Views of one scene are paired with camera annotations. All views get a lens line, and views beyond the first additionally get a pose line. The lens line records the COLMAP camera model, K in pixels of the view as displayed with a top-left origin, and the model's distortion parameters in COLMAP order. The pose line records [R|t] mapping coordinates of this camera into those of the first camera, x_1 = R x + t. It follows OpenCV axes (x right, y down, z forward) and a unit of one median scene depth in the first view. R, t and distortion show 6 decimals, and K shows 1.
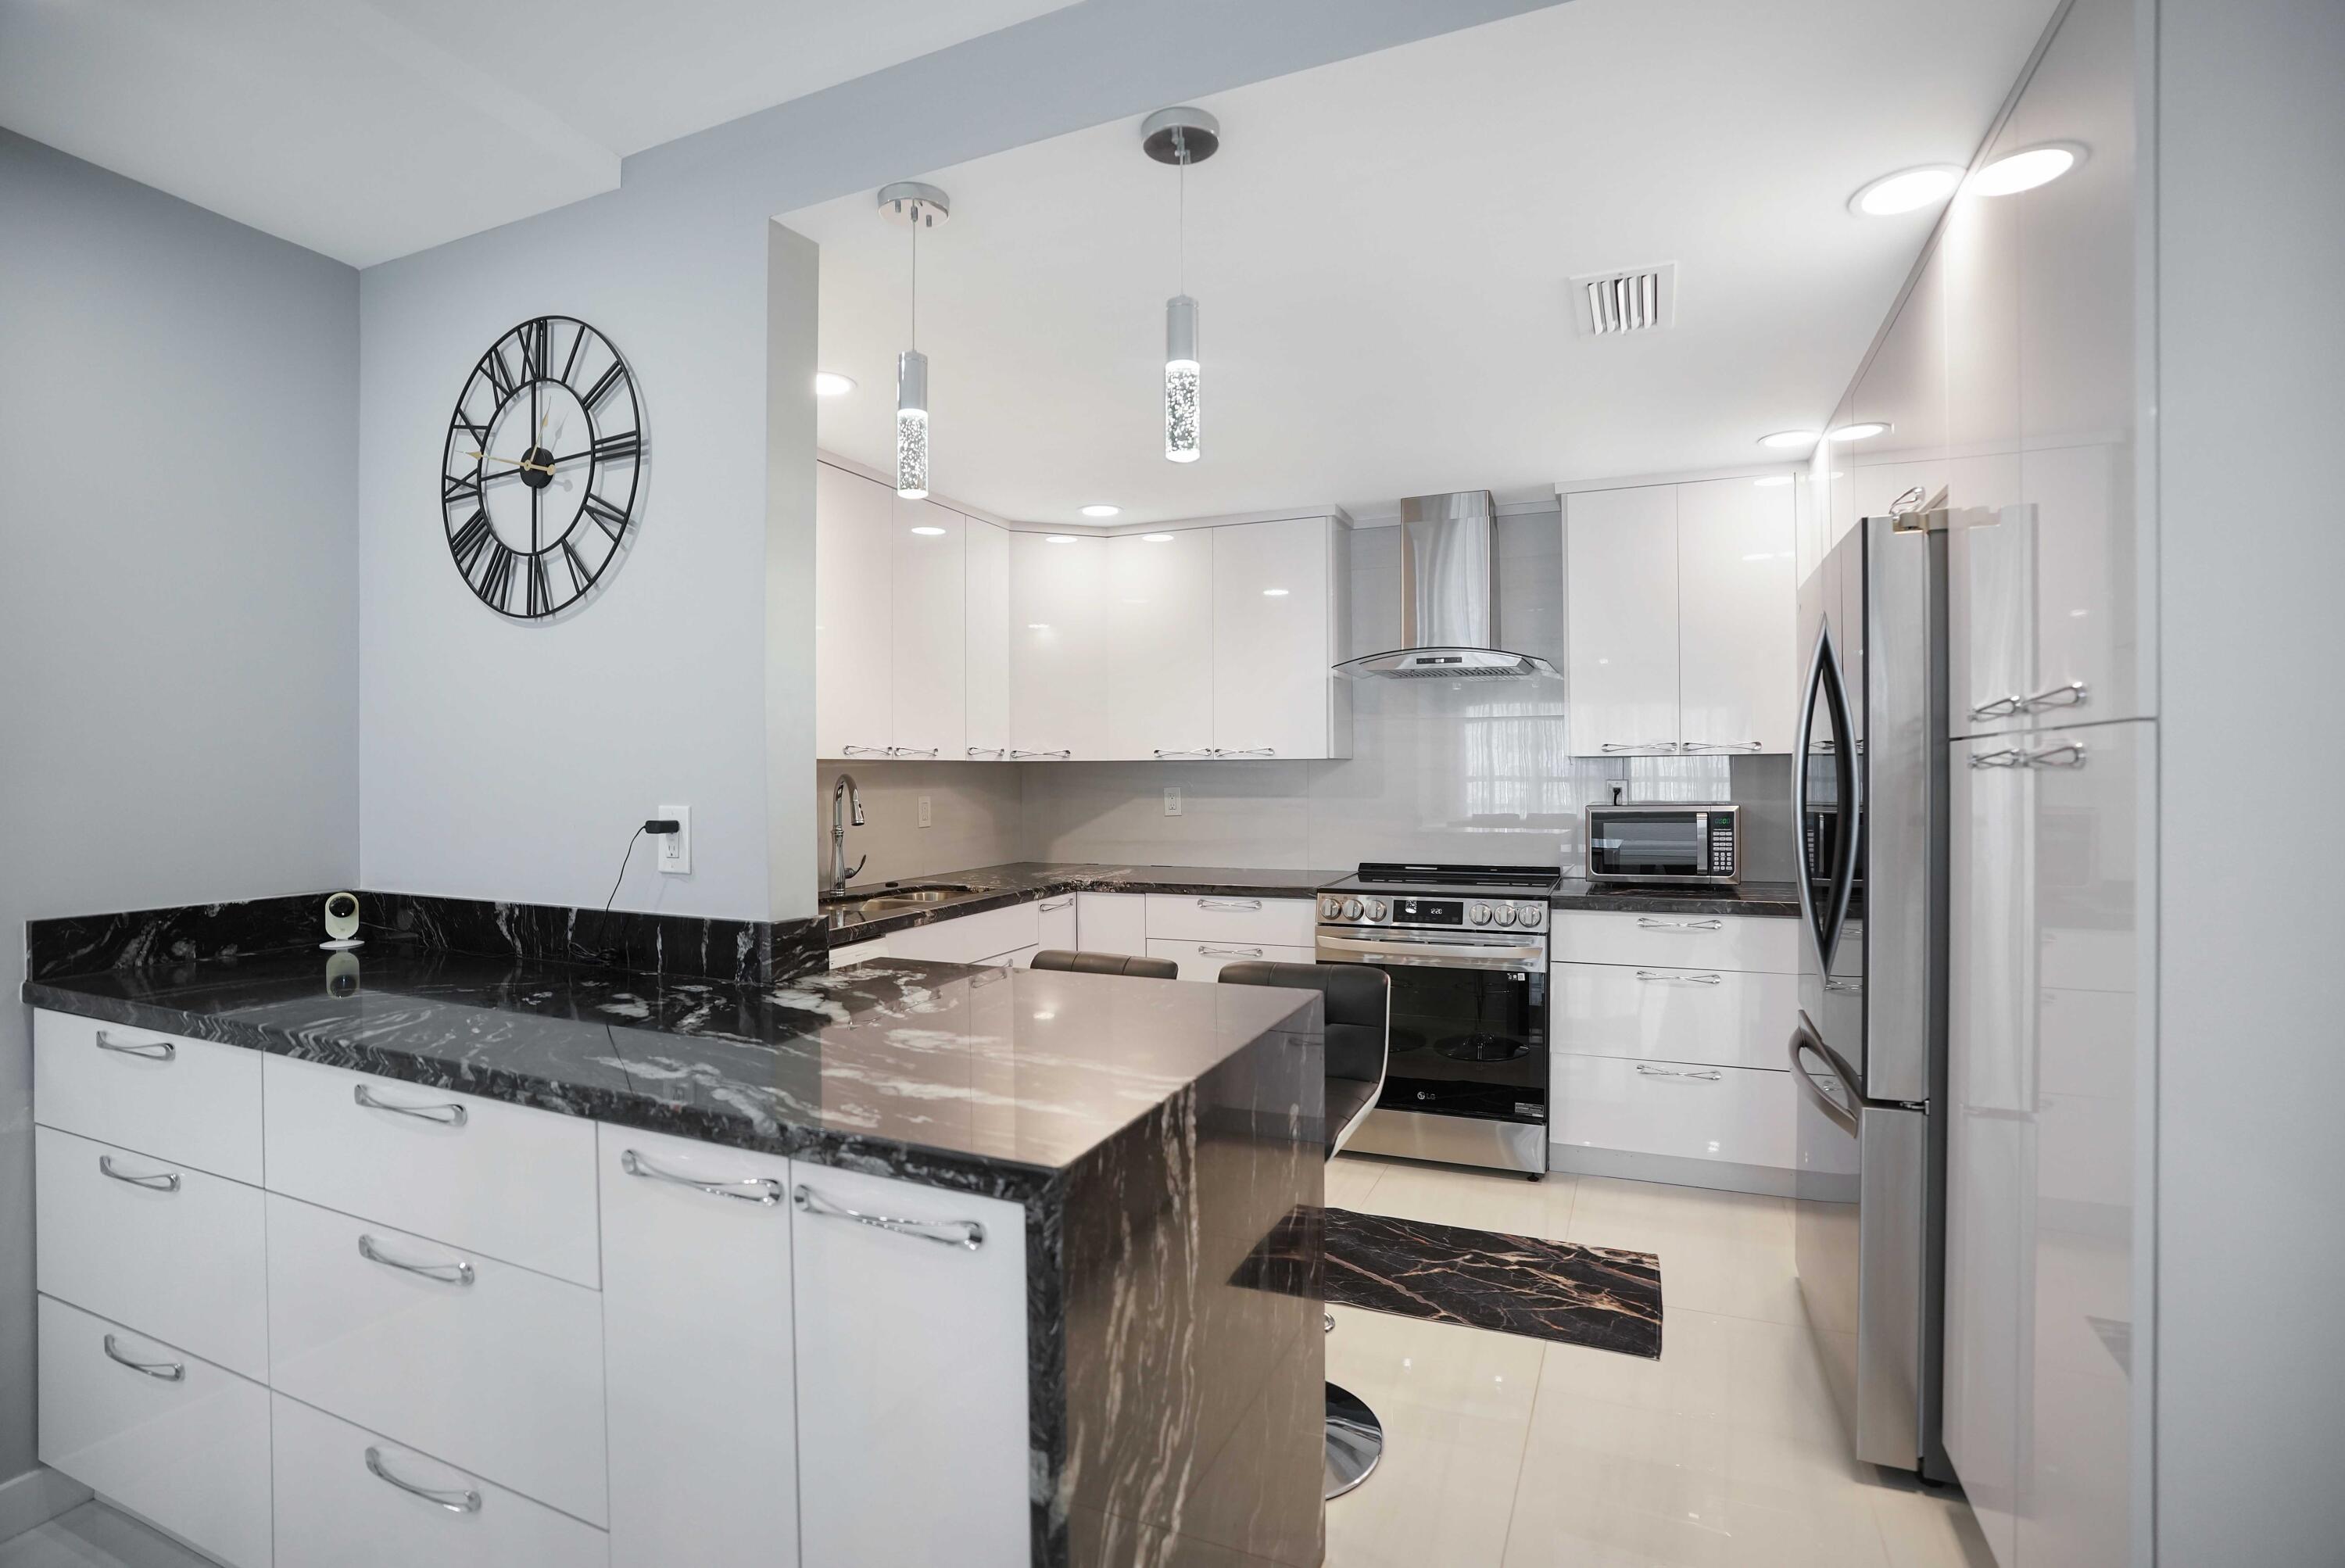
lens RADIAL K [[1117.3, 0, 1159.1], [0, 1117.3, 775.1], [0, 0, 1]] dist [-0.035231, 0.007690]
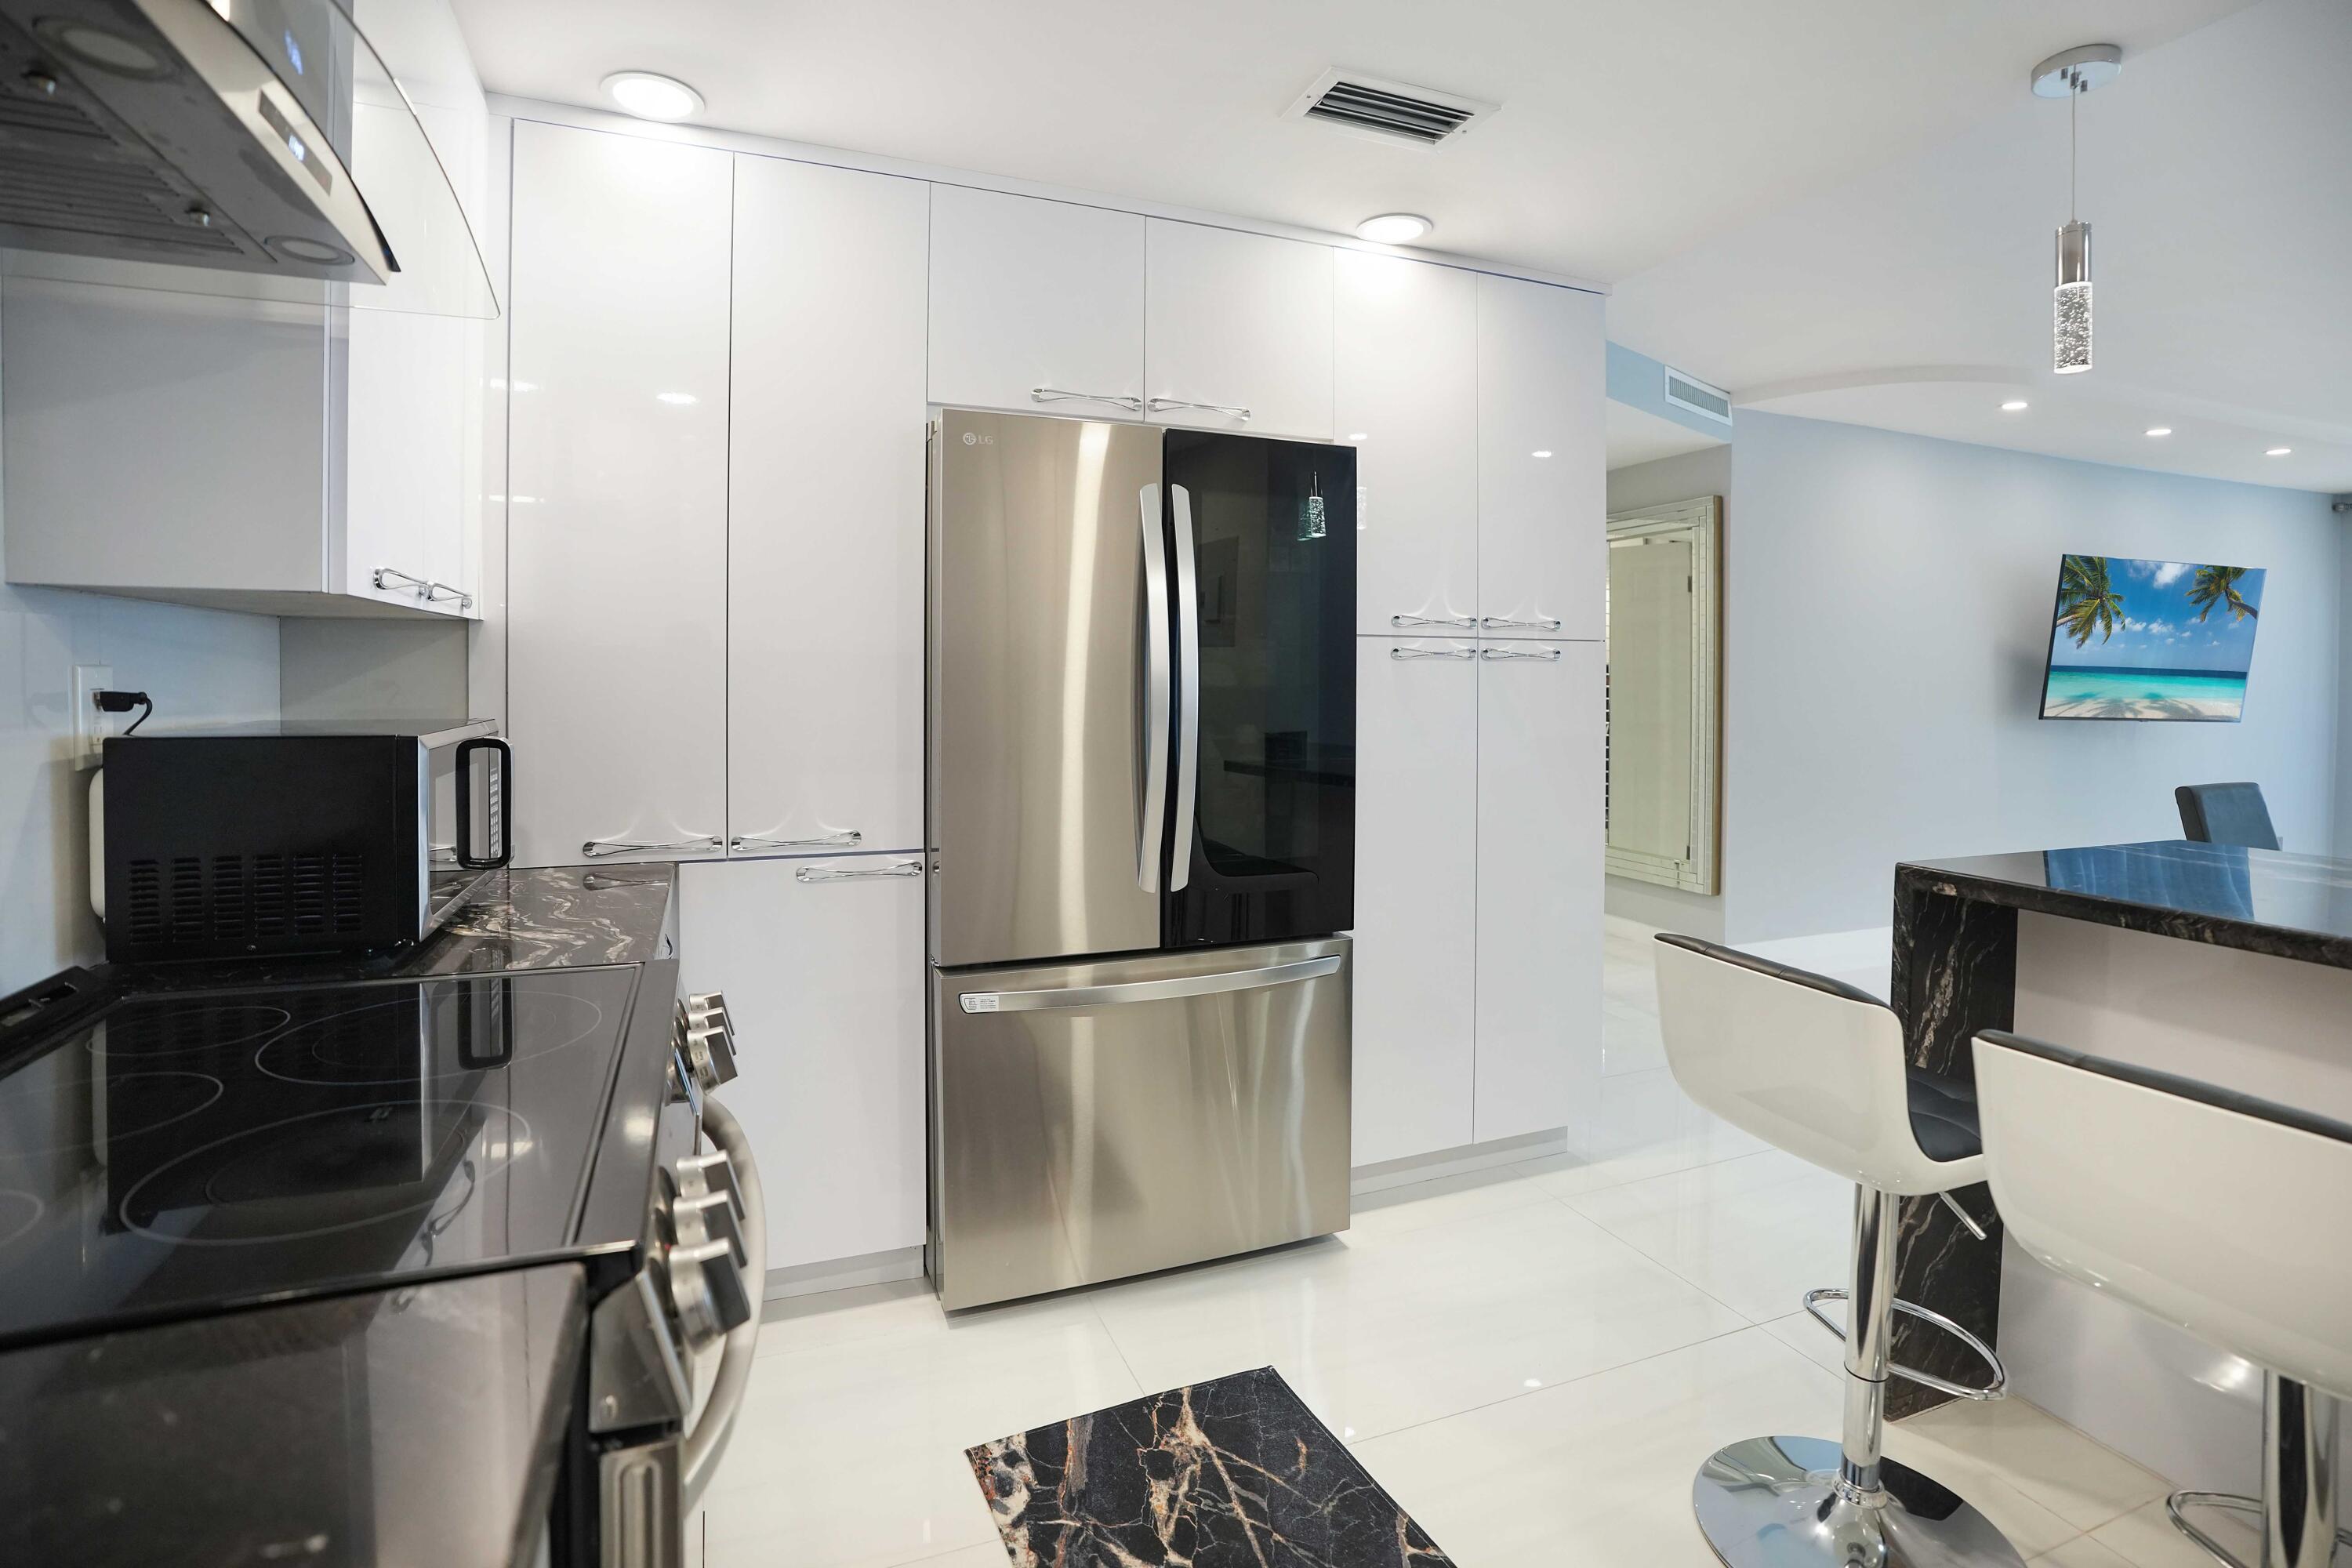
lens RADIAL K [[1172.6, 0, 1189.3], [0, 1172.6, 686.9], [0, 0, 1]] dist [-0.025626, 0.004542]
pose [[-0.741363, -0.012222, 0.670993, -0.049917], [-0.002611, 0.999879, 0.015327, 0.004378], [-0.671099, 0.009611, -0.741306, 1.108577]]
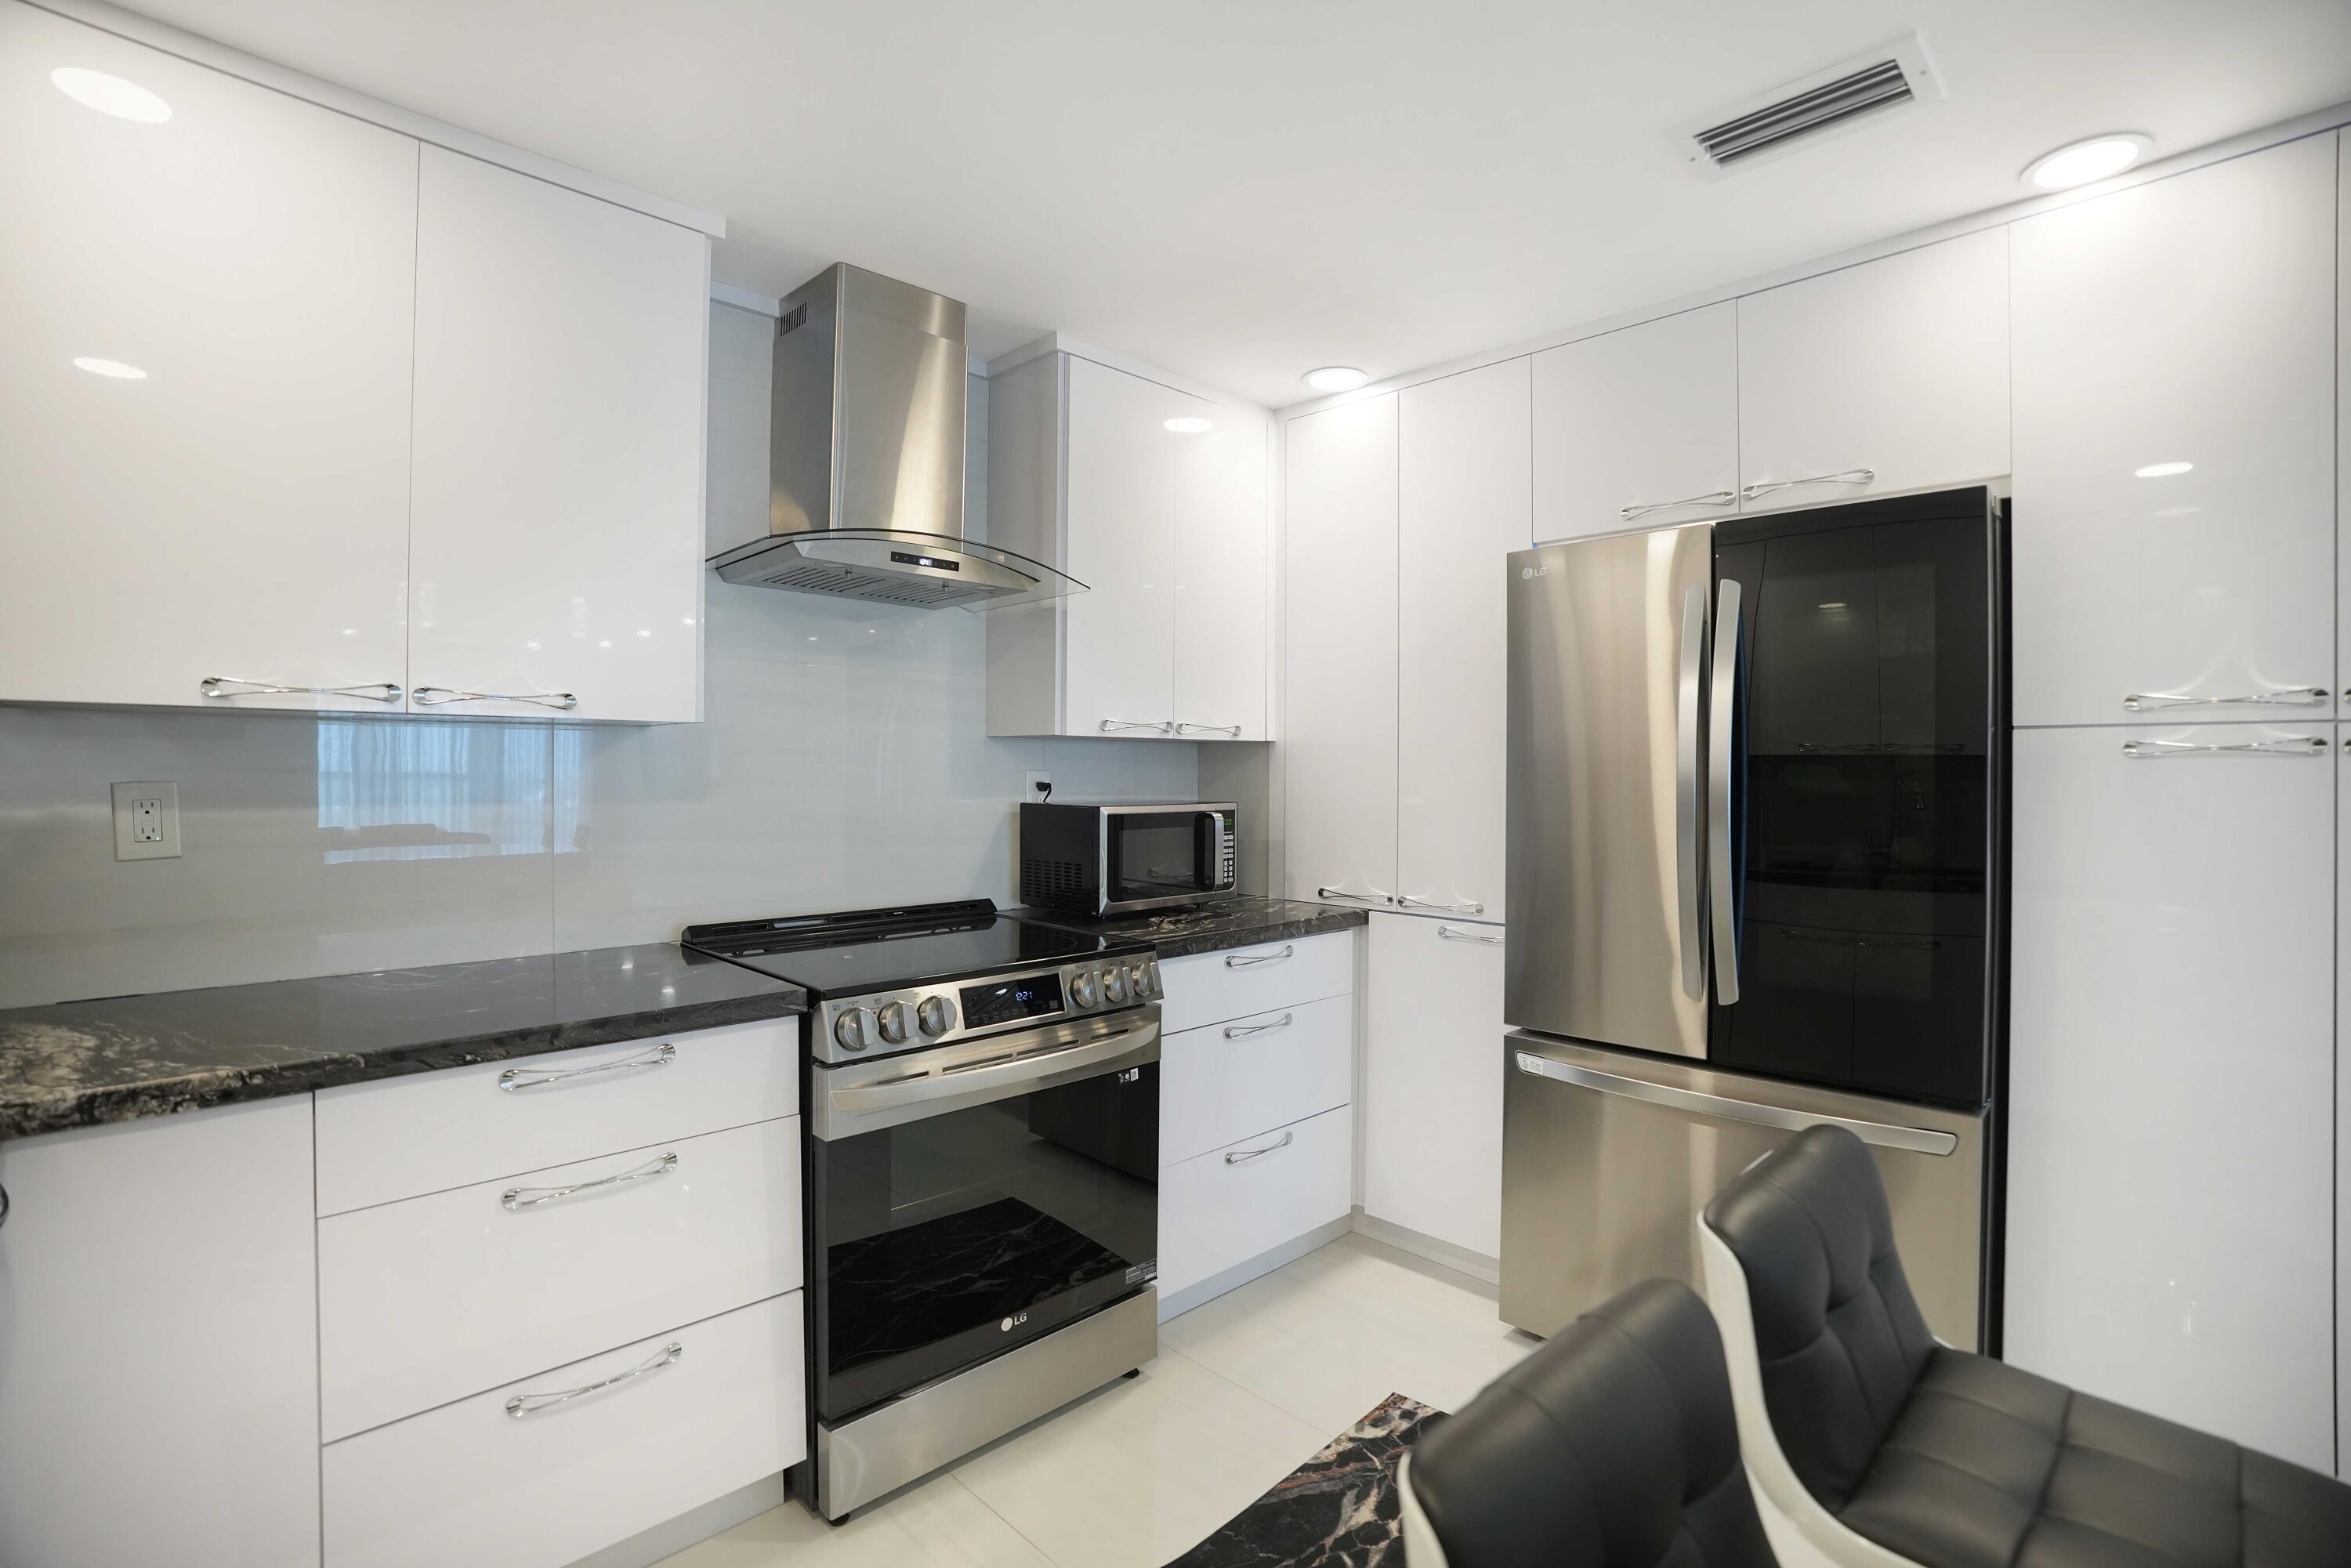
lens RADIAL K [[1120.1, 0, 1175.1], [0, 1120.1, 772.4], [0, 0, 1]] dist [-0.035231, 0.007690]
pose [[0.355697, 0.008214, 0.934565, -0.256216], [-0.005534, 0.999962, -0.006683, 0.010152], [-0.934585, -0.002795, 0.355729, 0.696890]]
